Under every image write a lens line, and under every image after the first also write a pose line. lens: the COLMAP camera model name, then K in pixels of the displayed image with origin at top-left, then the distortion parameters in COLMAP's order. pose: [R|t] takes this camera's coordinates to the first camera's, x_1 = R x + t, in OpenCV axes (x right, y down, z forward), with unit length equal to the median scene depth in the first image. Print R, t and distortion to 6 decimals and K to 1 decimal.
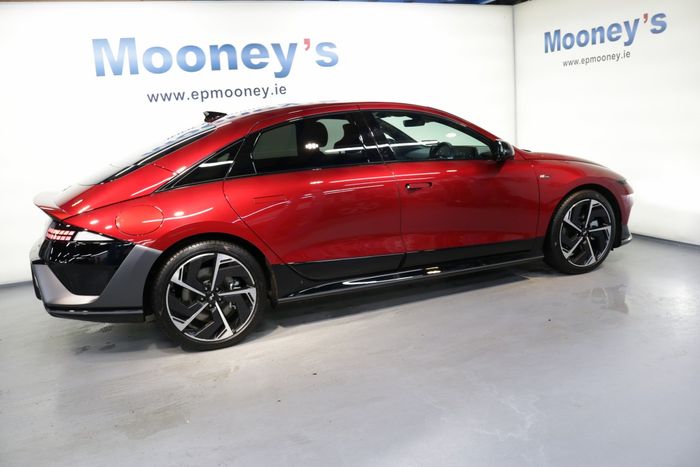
lens RADIAL K [[568.0, 0, 350.0], [0, 568.0, 233.5], [0, 0, 1]] dist [-0.158327, 0.125469]
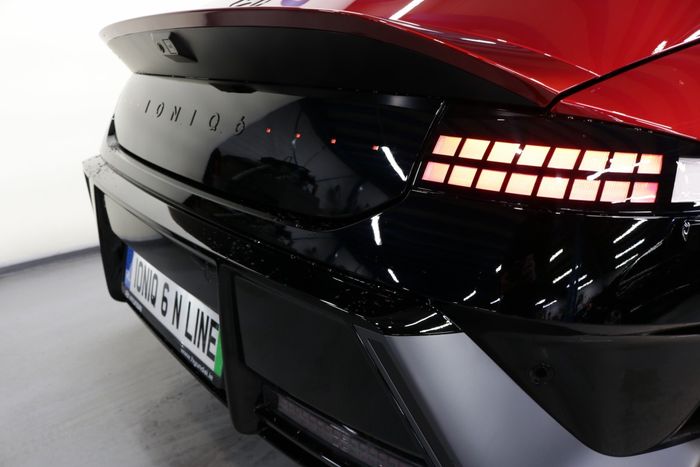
lens RADIAL K [[580.0, 0, 349.6], [0, 580.0, 254.5], [0, 0, 1]] dist [-0.061171, -0.000336]
pose [[0.961897, -0.043525, 0.269927, -0.382680], [0.002644, 0.988683, 0.149999, 0.000179], [-0.273400, -0.143570, 0.951126, 0.485162]]
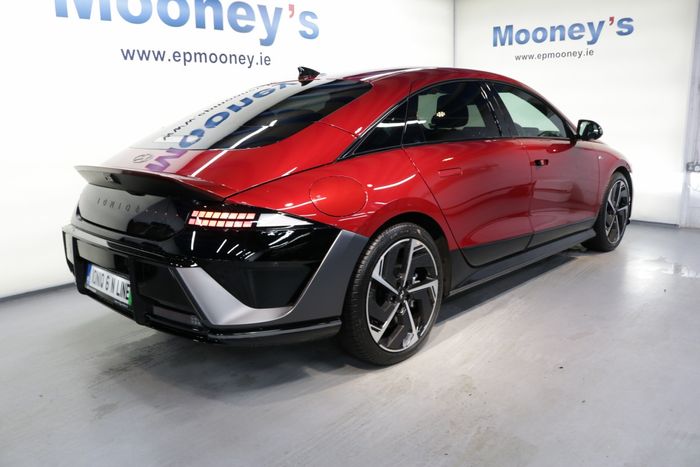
lens RADIAL K [[568.0, 0, 350.0], [0, 568.0, 233.5], [0, 0, 1]] dist [-0.158327, 0.125469]
pose [[0.914994, -0.039439, 0.401534, -0.389787], [0.042467, 0.999097, 0.001361, 0.014128], [-0.401226, 0.015807, 0.915843, 0.186974]]
